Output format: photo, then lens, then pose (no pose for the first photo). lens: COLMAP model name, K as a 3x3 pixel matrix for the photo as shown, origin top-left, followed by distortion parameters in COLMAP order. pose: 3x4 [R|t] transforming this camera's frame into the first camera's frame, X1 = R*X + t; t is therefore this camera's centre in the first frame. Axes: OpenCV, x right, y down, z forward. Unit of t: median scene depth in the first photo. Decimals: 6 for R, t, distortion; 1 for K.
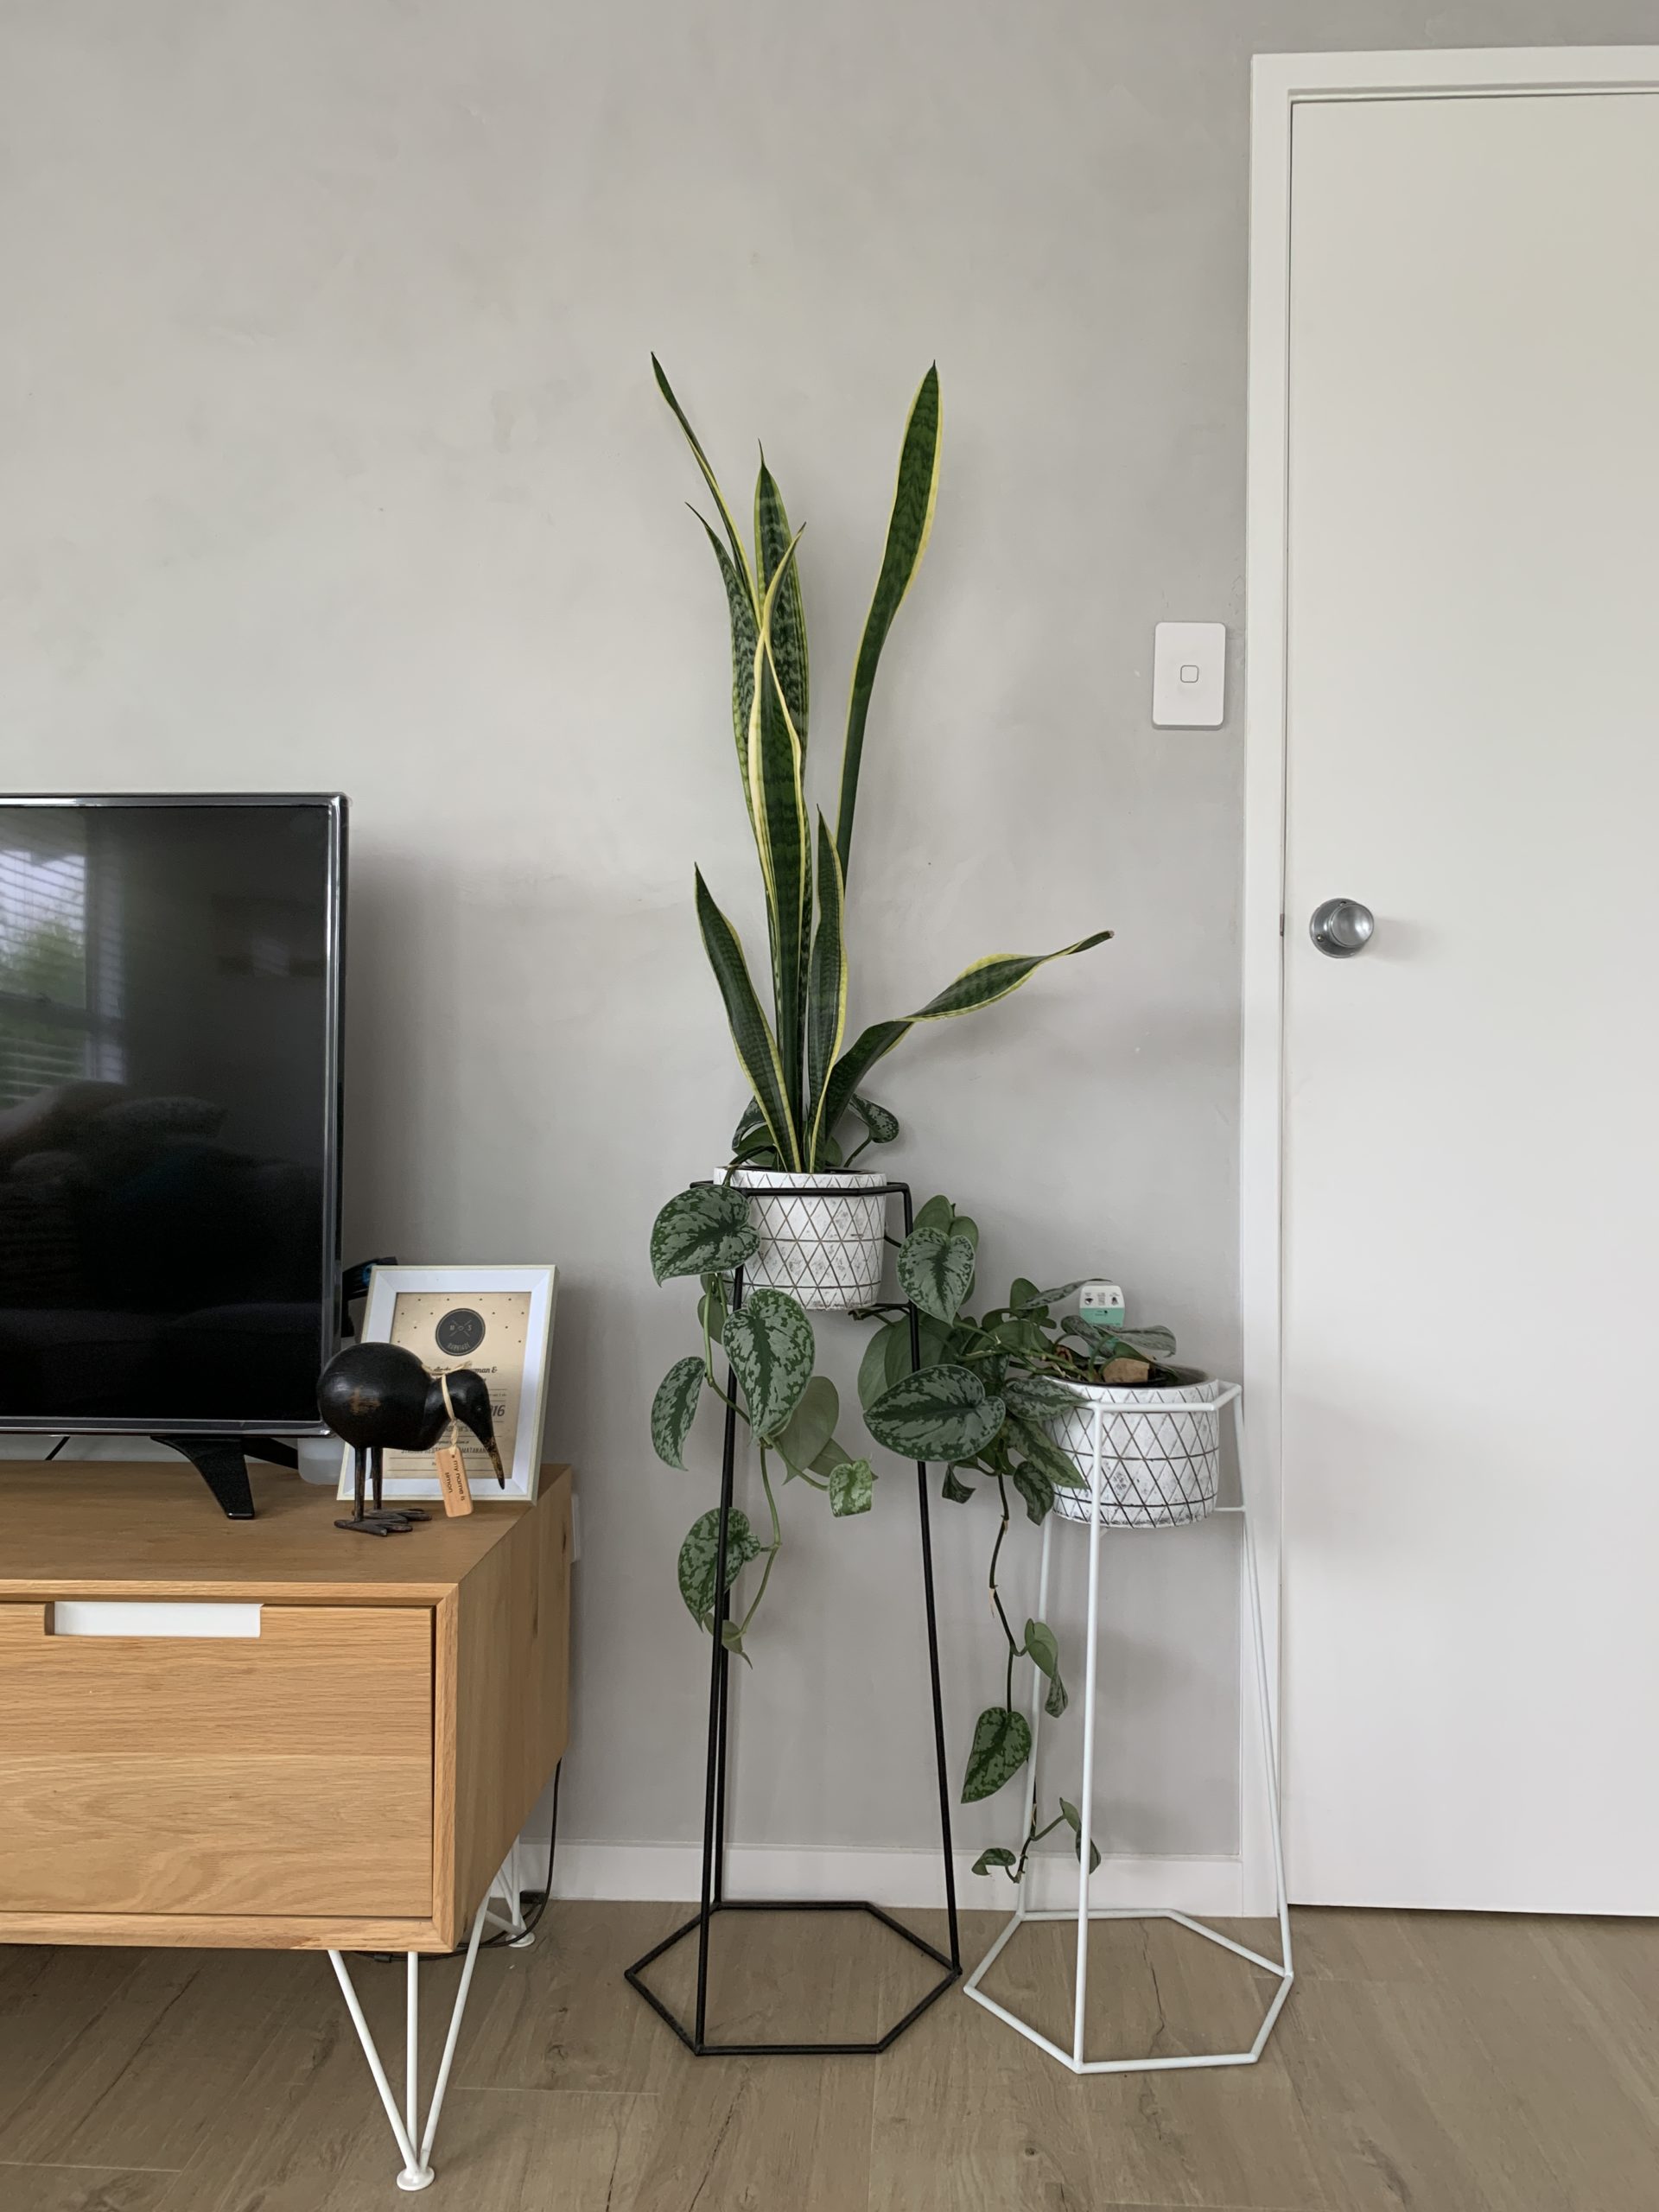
lens RADIAL K [[1763.0, 0, 839.8], [0, 1763.0, 1124.7], [0, 0, 1]] dist [-0.011958, -0.019906]
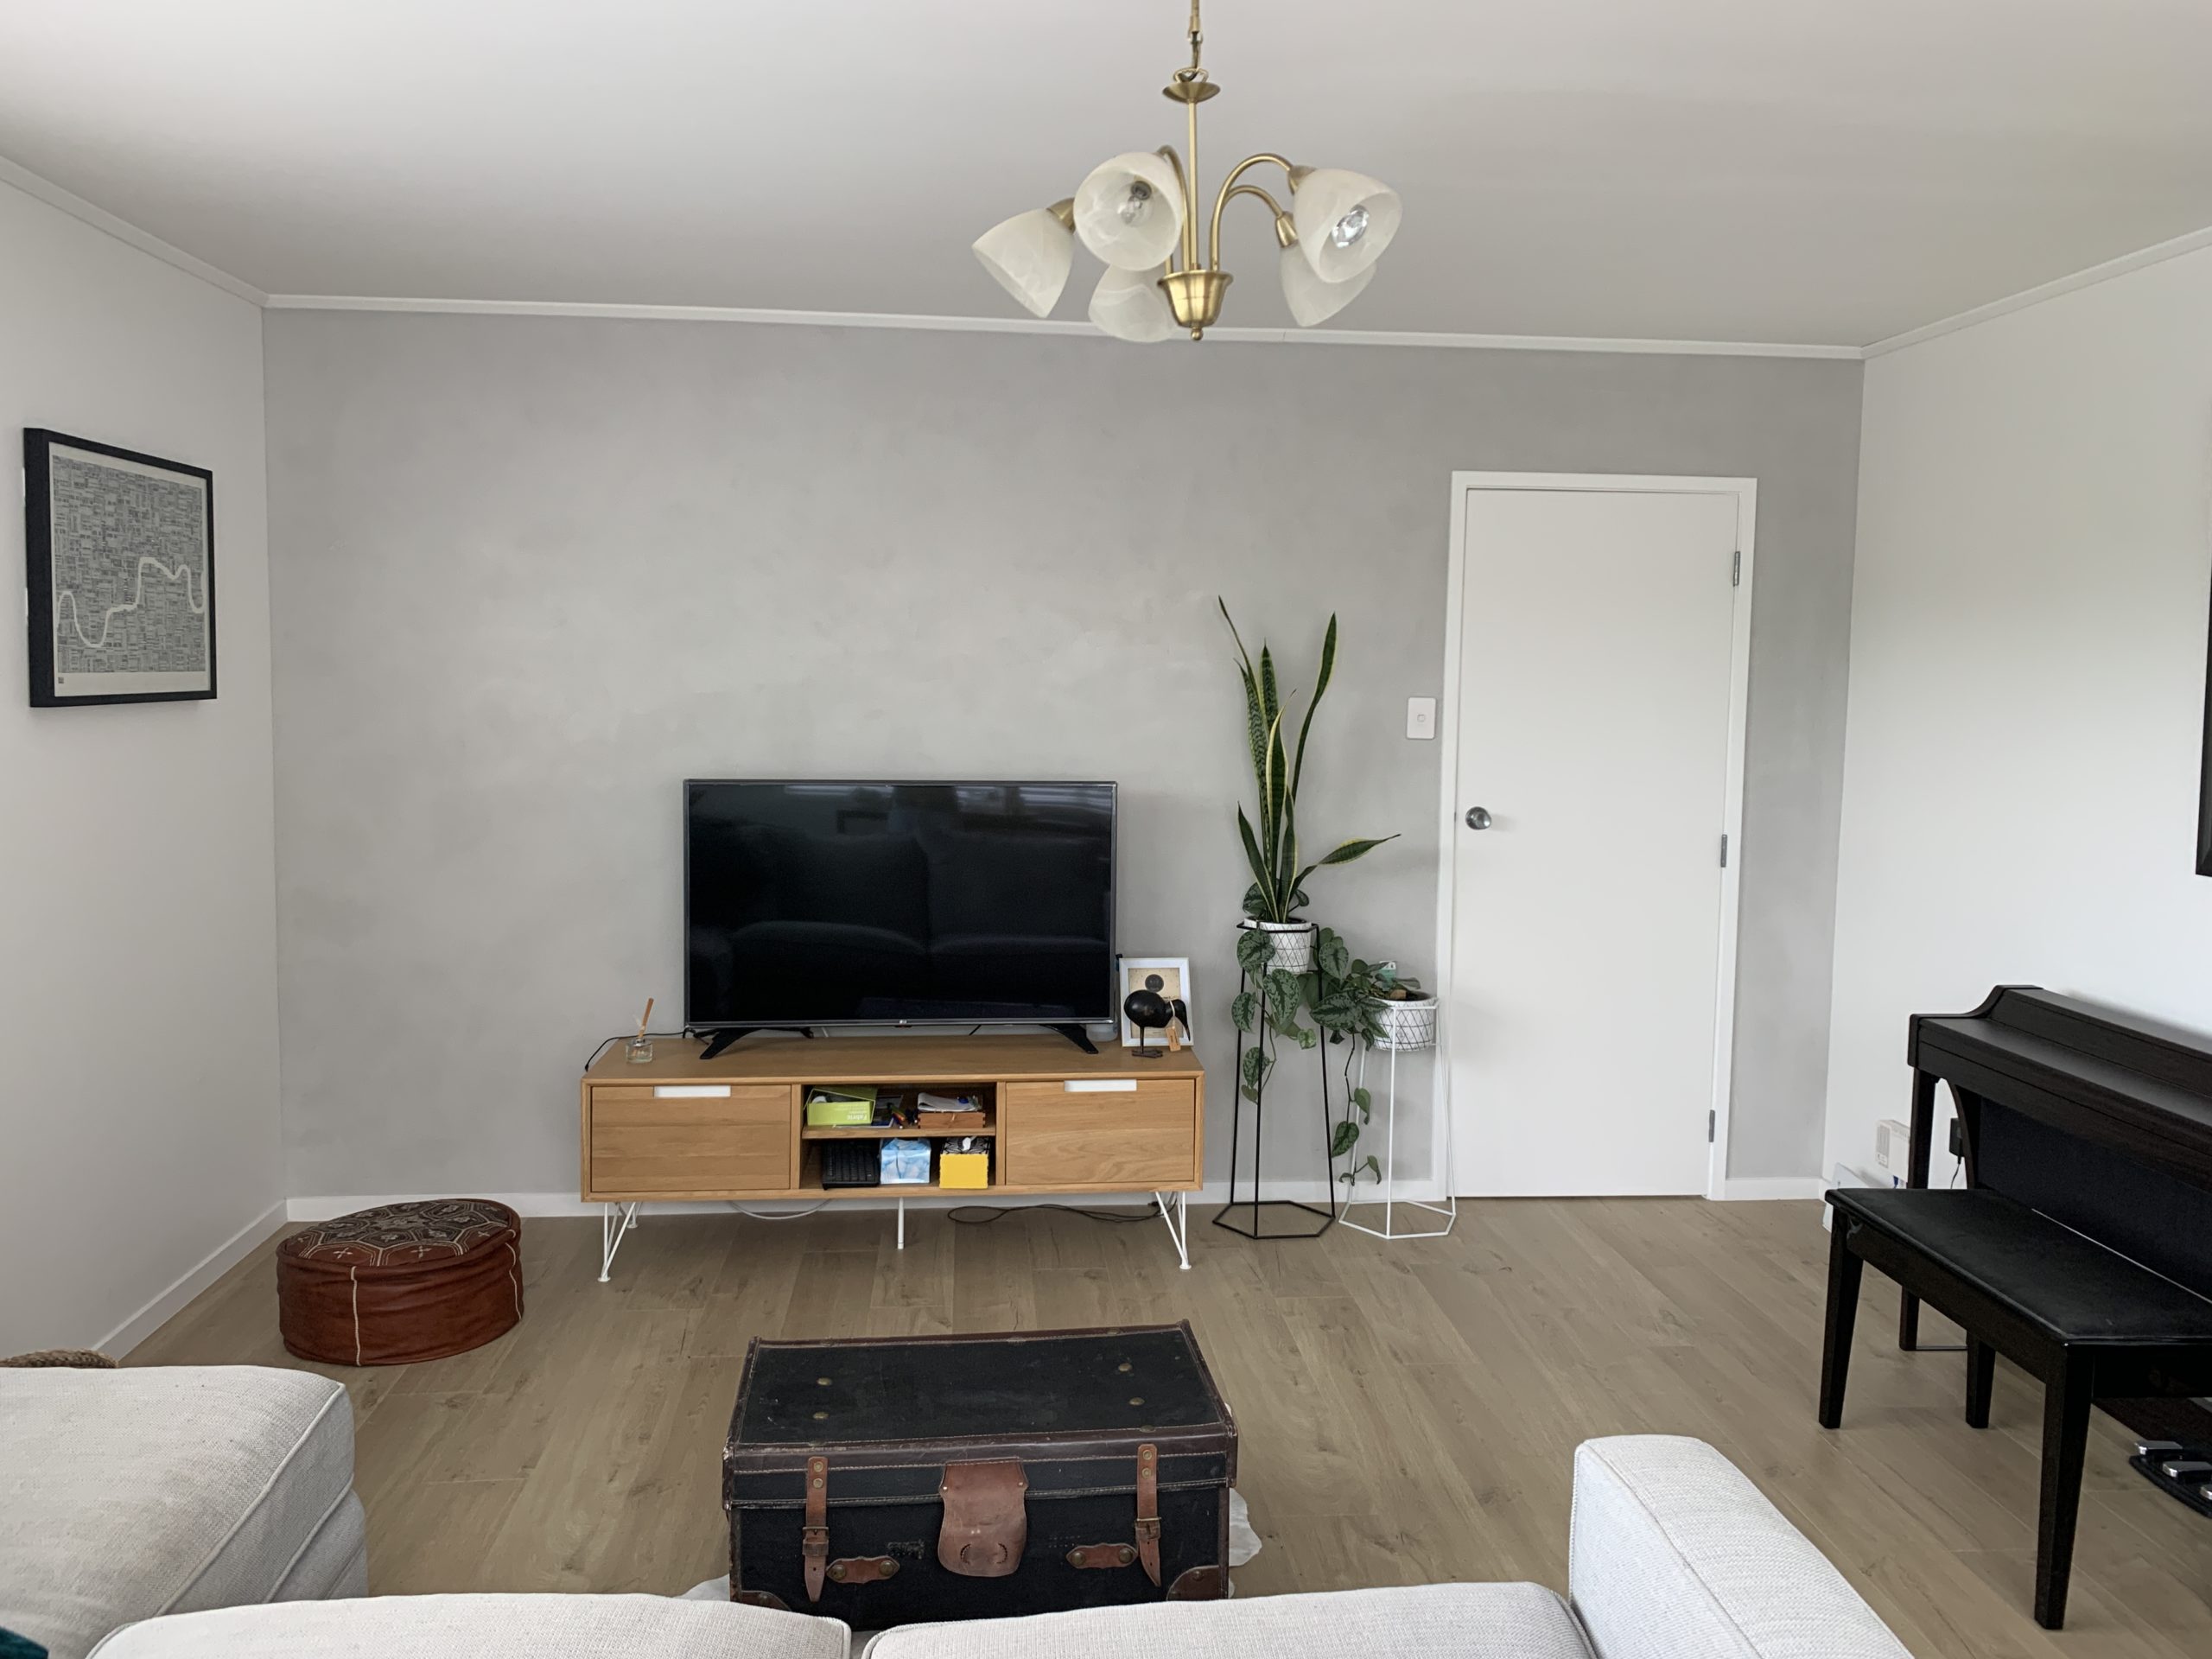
lens RADIAL K [[1763.0, 0, 1095.2], [0, 1763.0, 815.1], [0, 0, 1]] dist [-0.011958, -0.019906]
pose [[0.993421, -0.002680, 0.114488, -0.585069], [-0.005278, 0.997592, 0.069157, -0.305577], [-0.114397, -0.069306, 0.991015, -1.536081]]
